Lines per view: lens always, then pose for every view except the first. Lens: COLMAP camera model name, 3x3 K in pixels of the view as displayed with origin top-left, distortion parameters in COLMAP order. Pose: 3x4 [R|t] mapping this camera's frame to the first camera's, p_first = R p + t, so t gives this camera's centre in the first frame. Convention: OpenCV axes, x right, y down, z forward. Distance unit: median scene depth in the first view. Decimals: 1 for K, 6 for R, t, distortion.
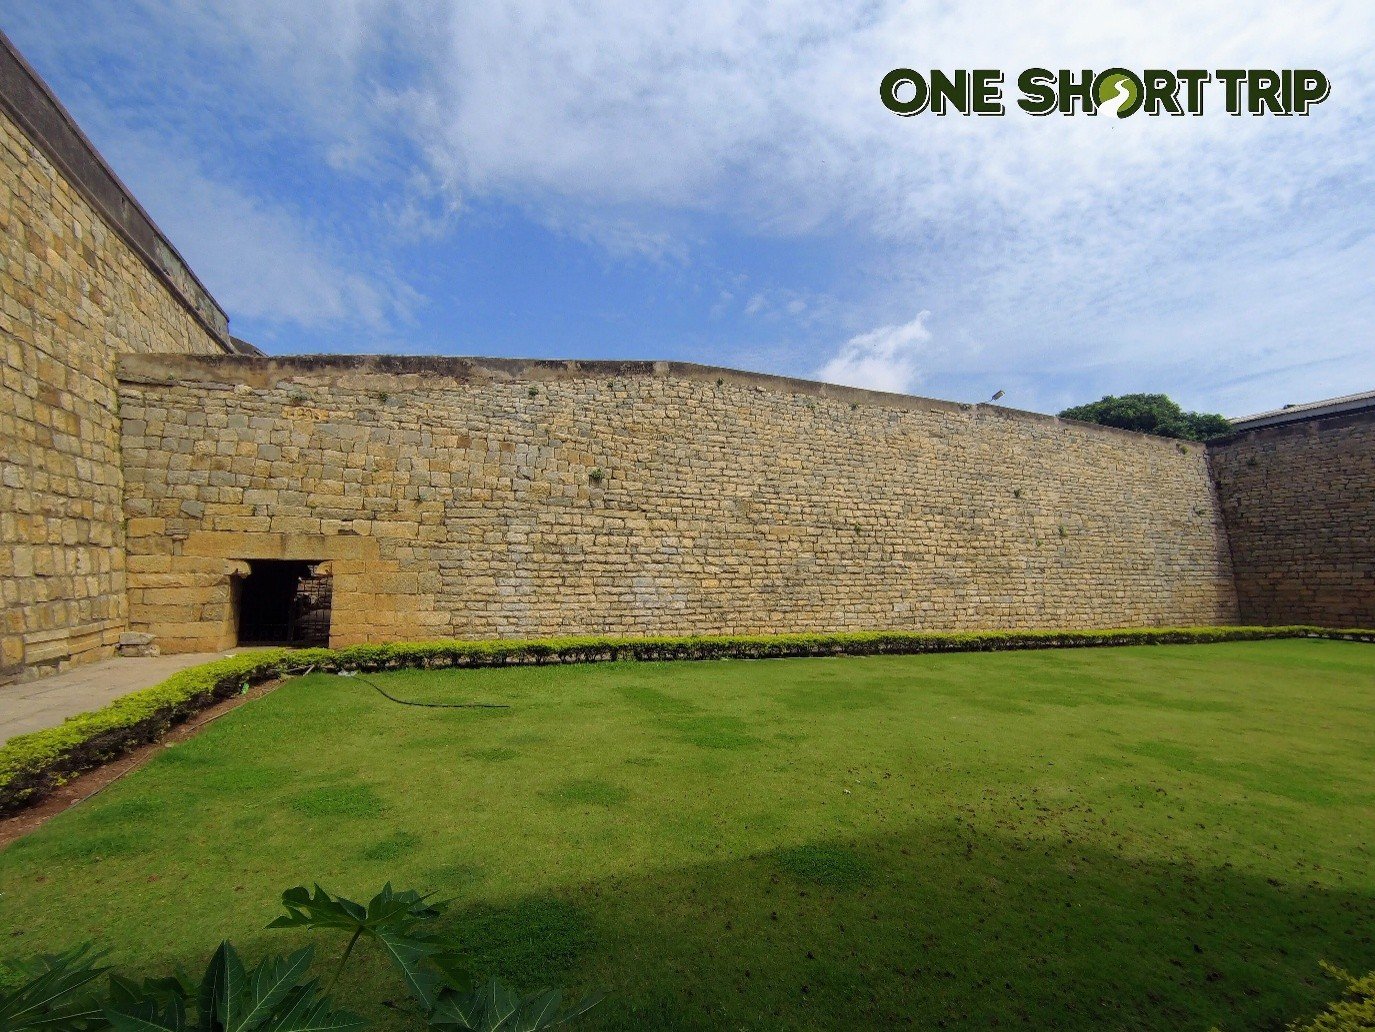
lens RADIAL K [[626.3, 0, 685.5], [0, 626.3, 531.1], [0, 0, 1]] dist [0.002611, -0.000328]
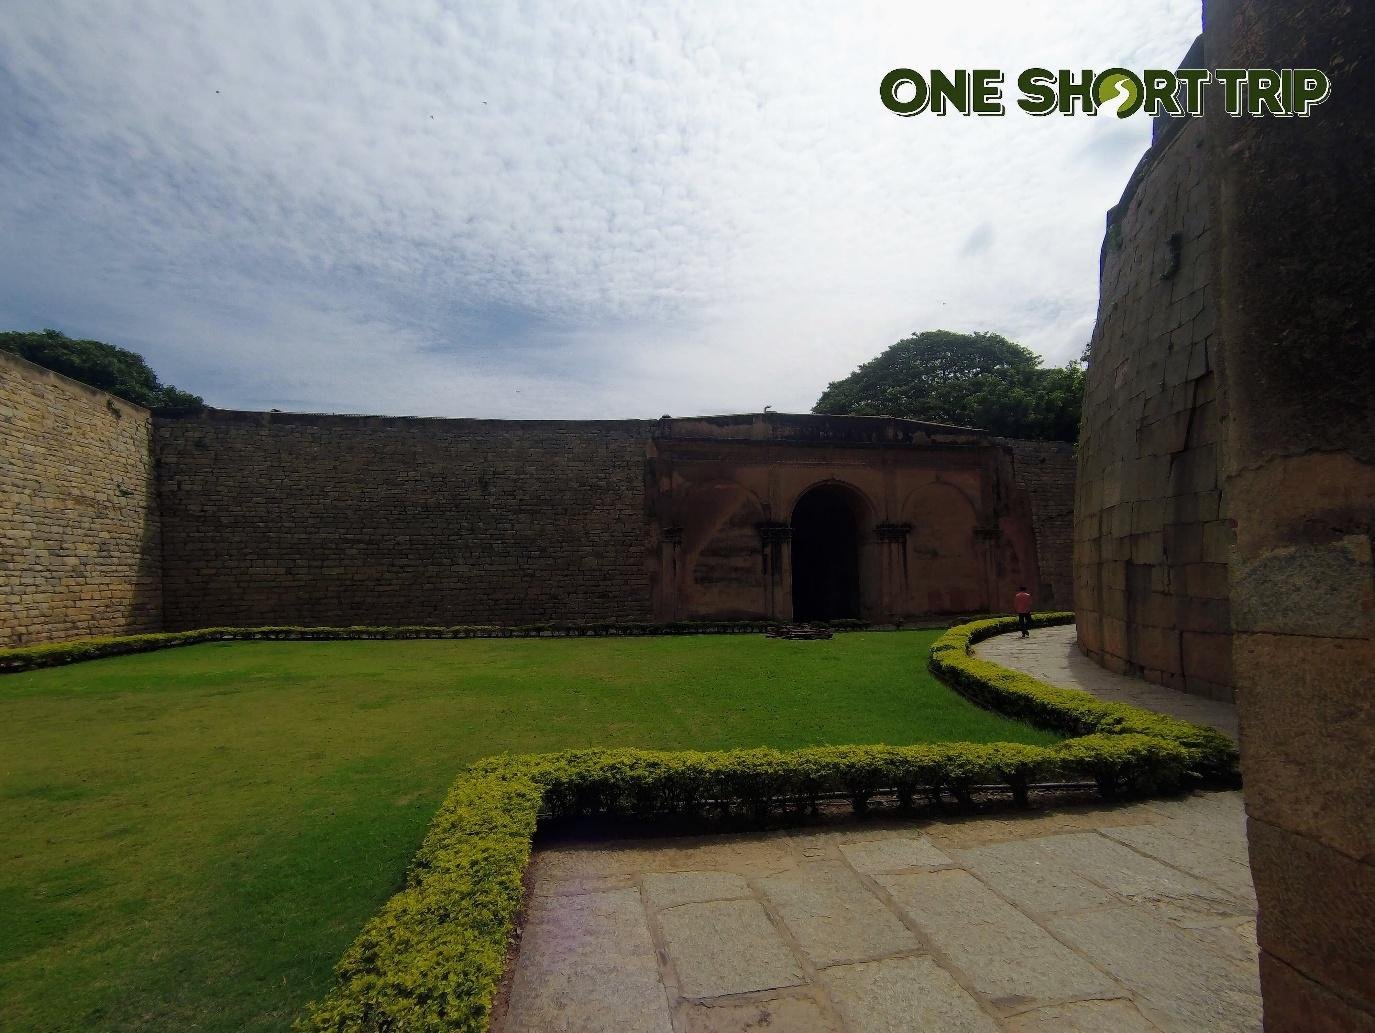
lens RADIAL K [[626.3, 0, 678.4], [0, 626.3, 527.3], [0, 0, 1]] dist [0.002611, -0.000328]
pose [[0.262427, 0.073414, 0.962155, 0.262011], [-0.066433, 0.996110, -0.057886, 0.015378], [-0.962662, -0.048728, 0.266284, 0.125705]]
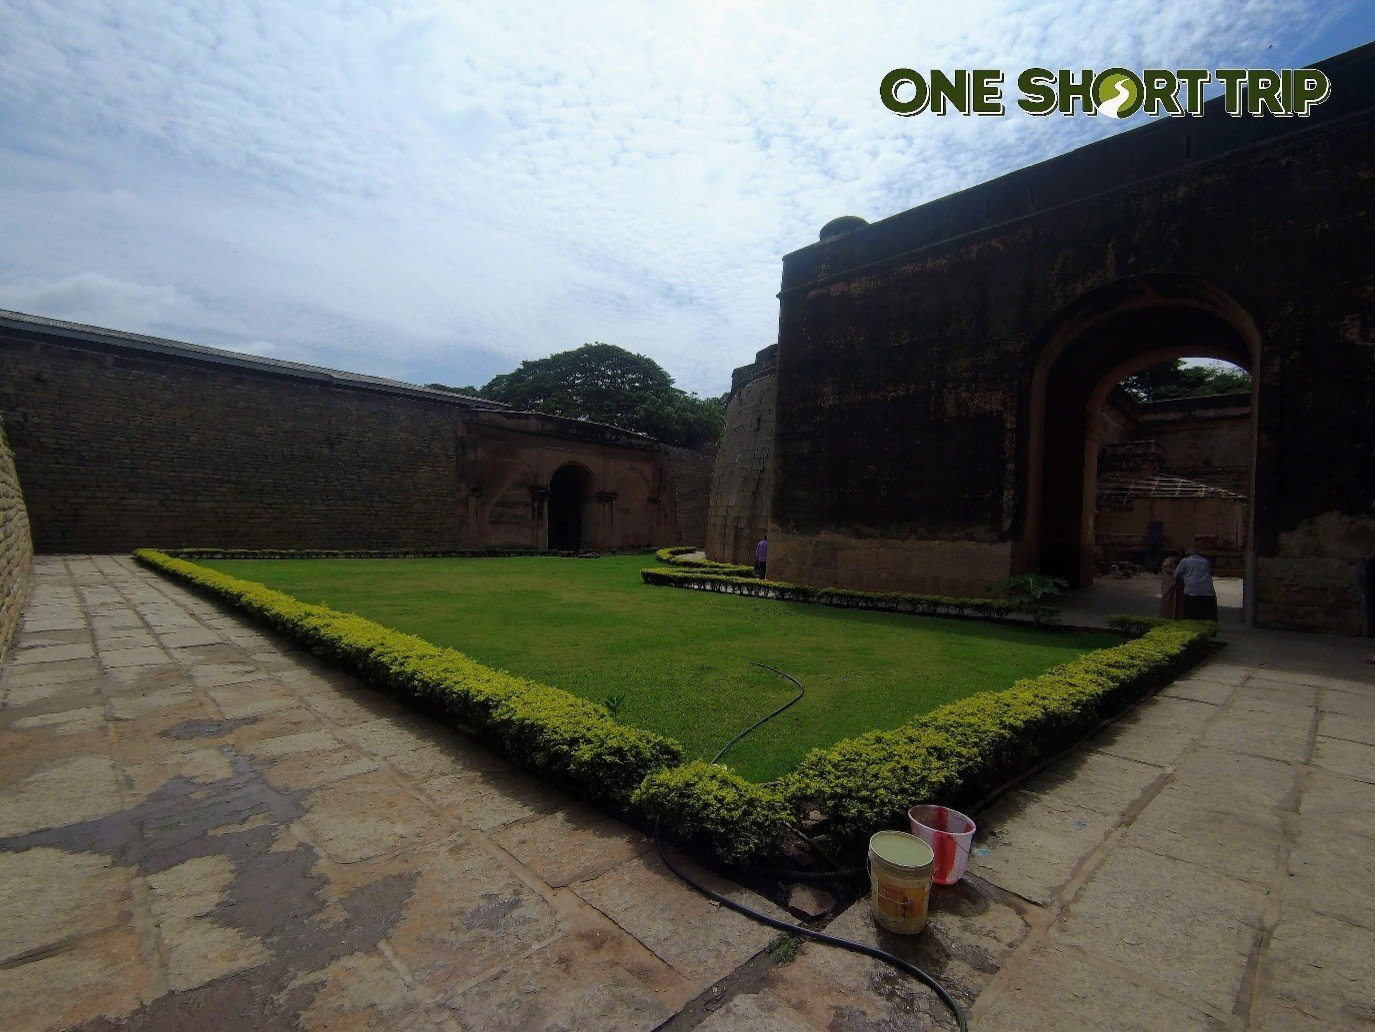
lens RADIAL K [[626.3, 0, 690.0], [0, 626.3, 529.0], [0, 0, 1]] dist [0.002611, -0.000328]
pose [[-0.347064, -0.023354, 0.937551, -0.365242], [-0.107221, 0.994123, -0.014928, 0.027211], [-0.931692, -0.105706, -0.347528, 0.453543]]
